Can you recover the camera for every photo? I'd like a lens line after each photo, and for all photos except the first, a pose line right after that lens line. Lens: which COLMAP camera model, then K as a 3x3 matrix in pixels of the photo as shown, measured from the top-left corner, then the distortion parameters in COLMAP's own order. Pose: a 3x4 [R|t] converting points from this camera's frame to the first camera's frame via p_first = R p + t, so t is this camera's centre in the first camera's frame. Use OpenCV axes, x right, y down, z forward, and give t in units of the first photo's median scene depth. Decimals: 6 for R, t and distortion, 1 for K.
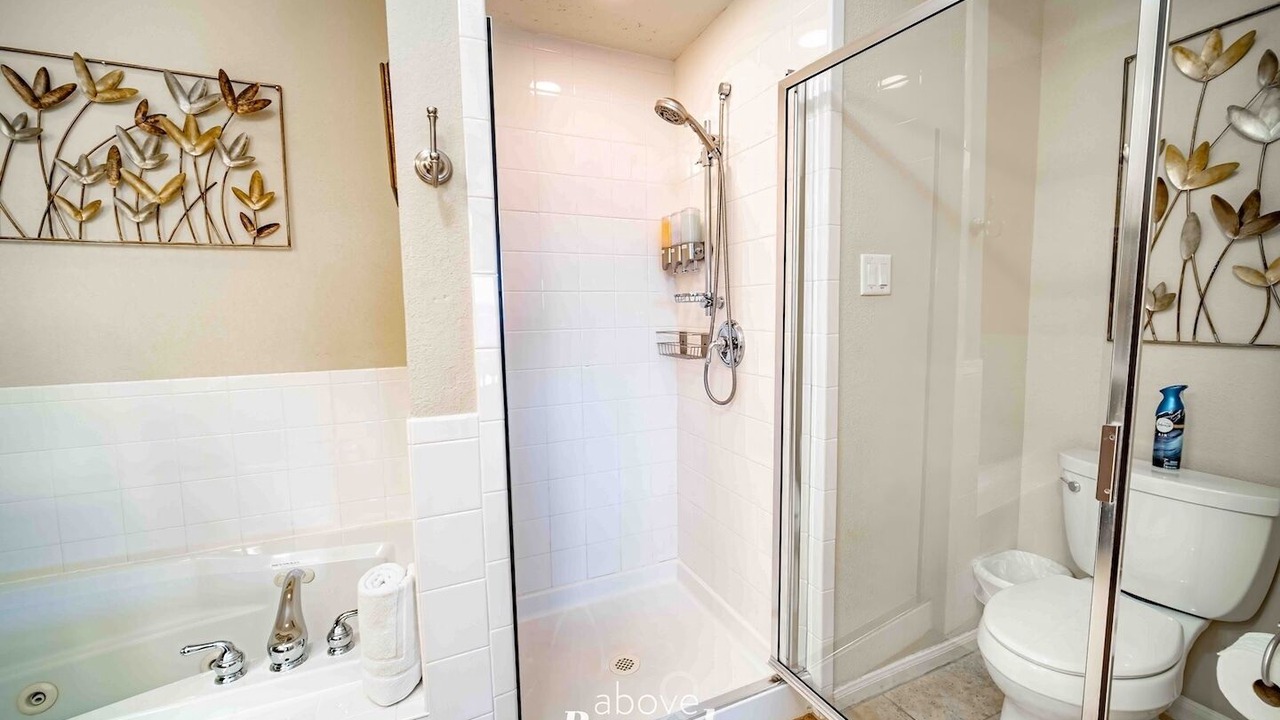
lens RADIAL K [[512.8, 0, 652.2], [0, 512.8, 355.9], [0, 0, 1]] dist [0.002923, 0.000204]
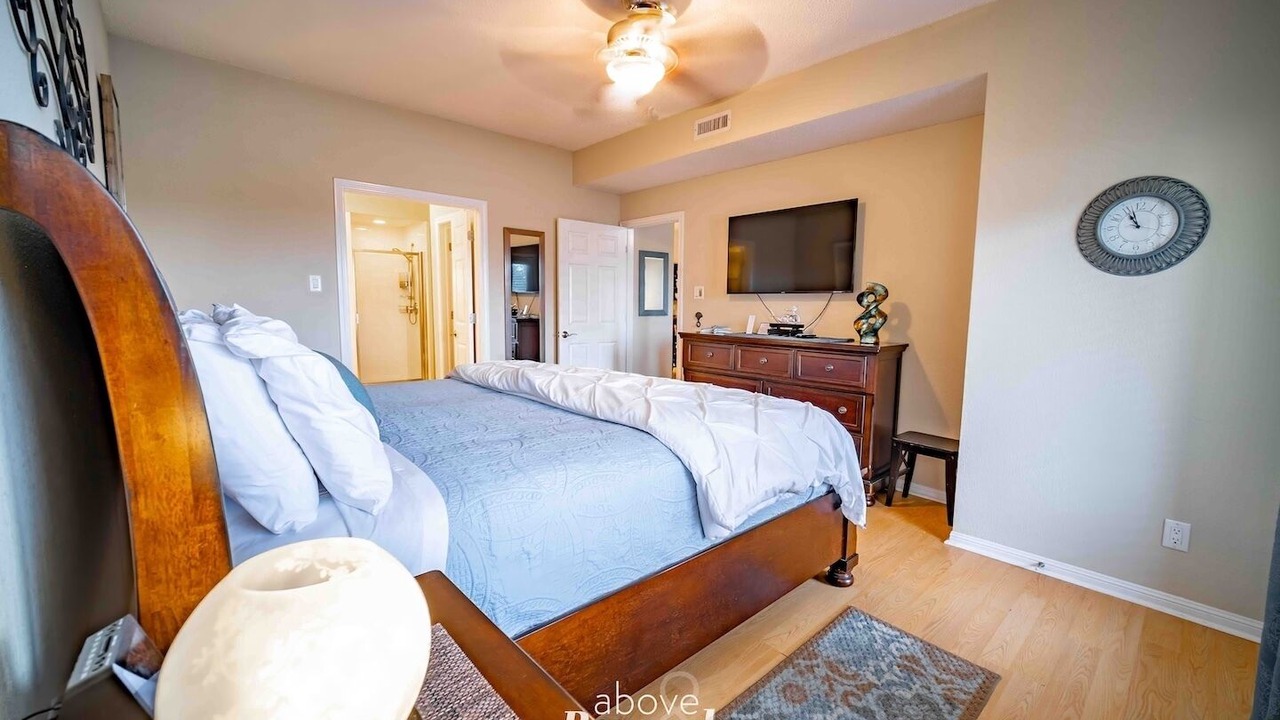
lens RADIAL K [[512.8, 0, 640.7], [0, 512.8, 355.1], [0, 0, 1]] dist [0.002923, 0.000204]
pose [[0.954857, -0.010683, 0.296872, 0.681500], [0.004671, 0.999770, 0.020951, 0.276419], [-0.297028, -0.018619, 0.954687, -3.510169]]
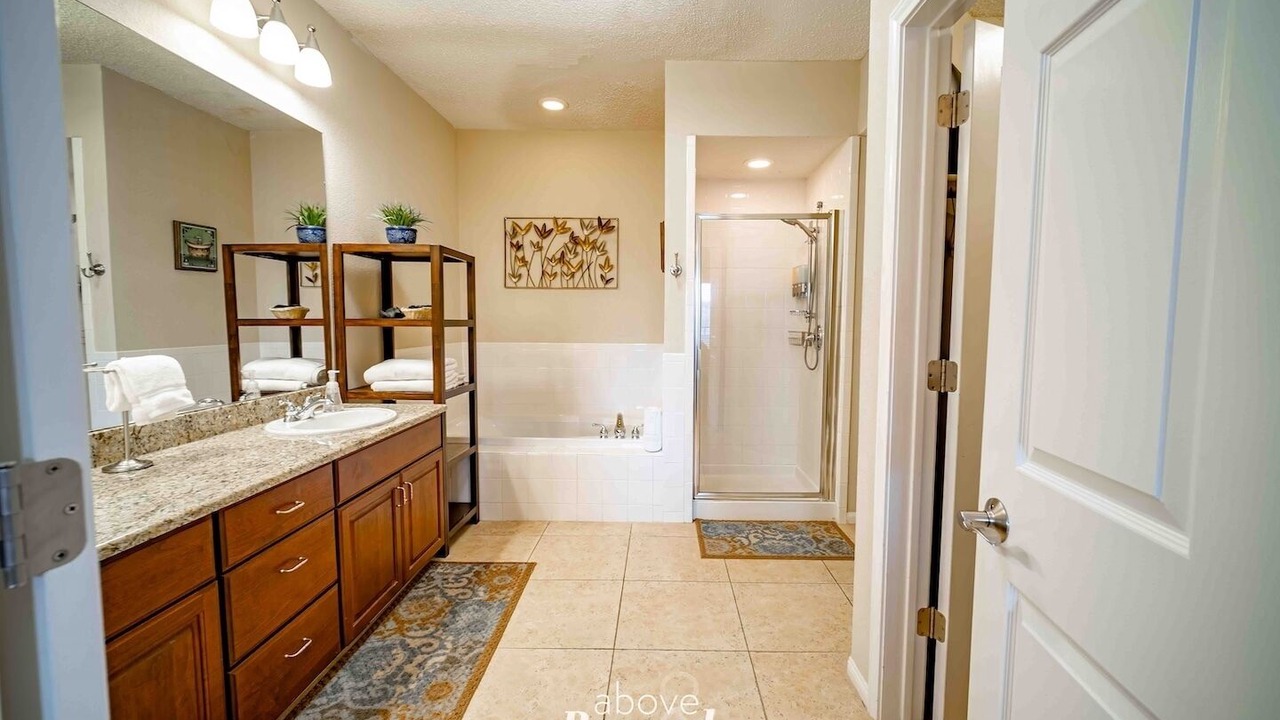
lens RADIAL K [[512.8, 0, 646.4], [0, 512.8, 358.3], [0, 0, 1]] dist [0.002923, 0.000204]
pose [[0.897246, 0.055456, -0.438035, 0.459281], [-0.059044, 0.998241, 0.005436, 0.086360], [0.437565, 0.020986, 0.898942, -1.062339]]
